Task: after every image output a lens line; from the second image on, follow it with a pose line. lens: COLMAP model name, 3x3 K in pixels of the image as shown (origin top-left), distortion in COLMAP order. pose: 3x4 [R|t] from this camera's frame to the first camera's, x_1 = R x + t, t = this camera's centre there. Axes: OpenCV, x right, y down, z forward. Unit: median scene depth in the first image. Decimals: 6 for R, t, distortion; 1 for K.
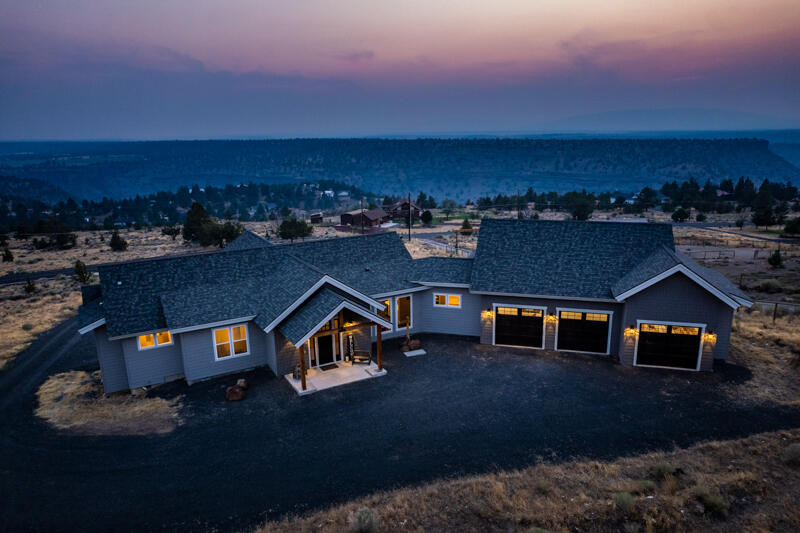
lens RADIAL K [[559.5, 0, 401.2], [0, 559.5, 266.7], [0, 0, 1]] dist [-0.062842, 0.013638]
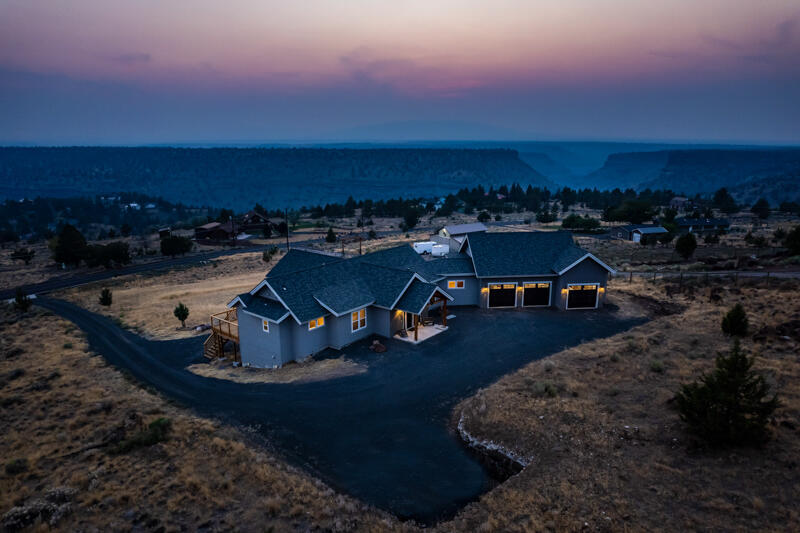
lens RADIAL K [[559.5, 0, 398.4], [0, 559.5, 266.3], [0, 0, 1]] dist [-0.062842, 0.013638]
pose [[0.921251, -0.070927, 0.382448, -0.175819], [0.073364, 0.997271, 0.008226, -0.004696], [-0.381988, 0.020480, 0.923940, -0.113292]]
